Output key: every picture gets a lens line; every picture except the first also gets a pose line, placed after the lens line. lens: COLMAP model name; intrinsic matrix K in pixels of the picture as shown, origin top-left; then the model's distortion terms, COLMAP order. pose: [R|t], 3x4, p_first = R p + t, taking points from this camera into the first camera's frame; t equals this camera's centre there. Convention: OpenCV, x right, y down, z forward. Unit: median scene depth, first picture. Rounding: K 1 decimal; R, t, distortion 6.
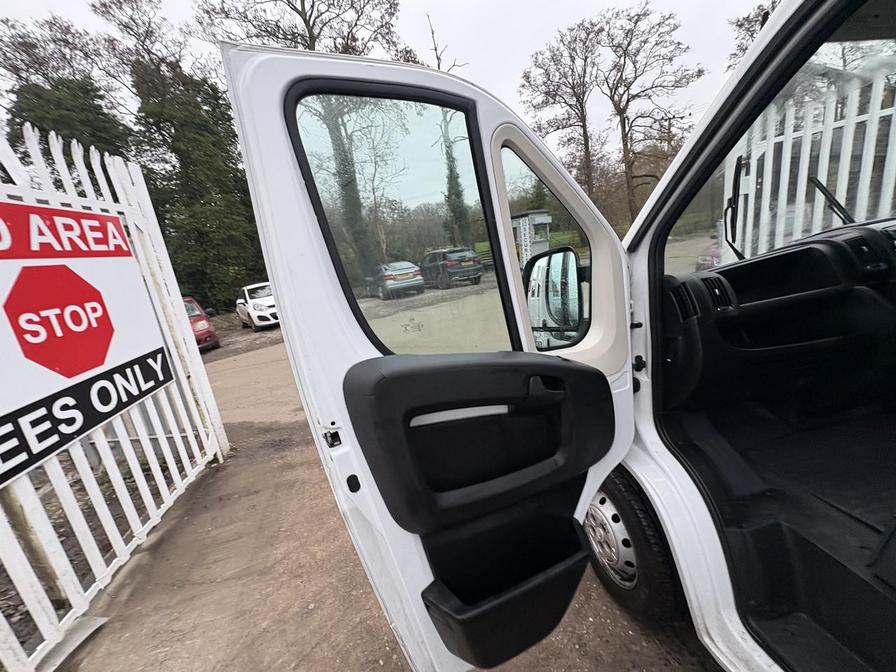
lens RADIAL K [[353.7, 0, 449.1], [0, 353.7, 337.8], [0, 0, 1]] dist [-0.000640, -0.000493]
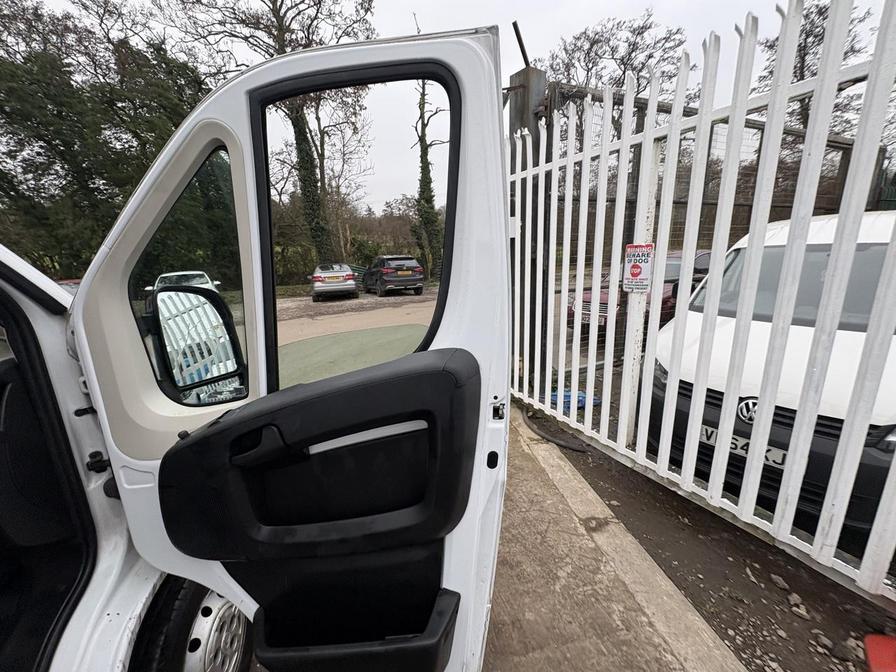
lens RADIAL K [[353.7, 0, 449.1], [0, 353.7, 337.8], [0, 0, 1]] dist [-0.000640, -0.000493]
pose [[0.991903, 0.113900, -0.056166, 0.182037], [-0.114000, 0.993480, 0.001424, -0.037328], [0.055962, 0.004990, 0.998420, 0.038019]]
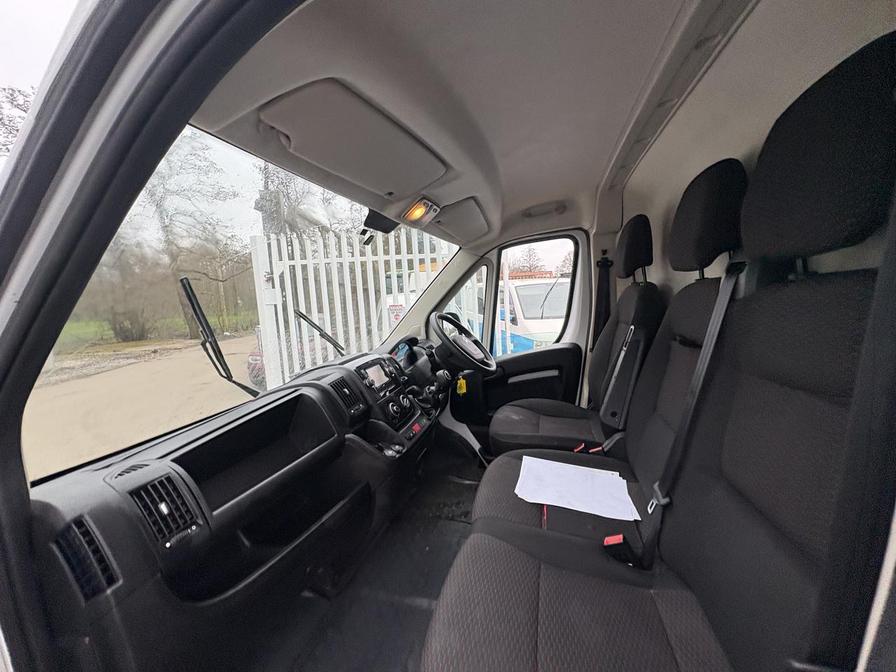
lens RADIAL K [[356.9, 0, 445.1], [0, 356.9, 335.8], [0, 0, 1]] dist [-0.000356, 0.000098]
pose [[0.471140, 0.014318, 0.881942, 0.020420], [0.216343, 0.967451, -0.131278, -0.009559], [-0.855115, 0.252653, 0.452707, 0.013489]]
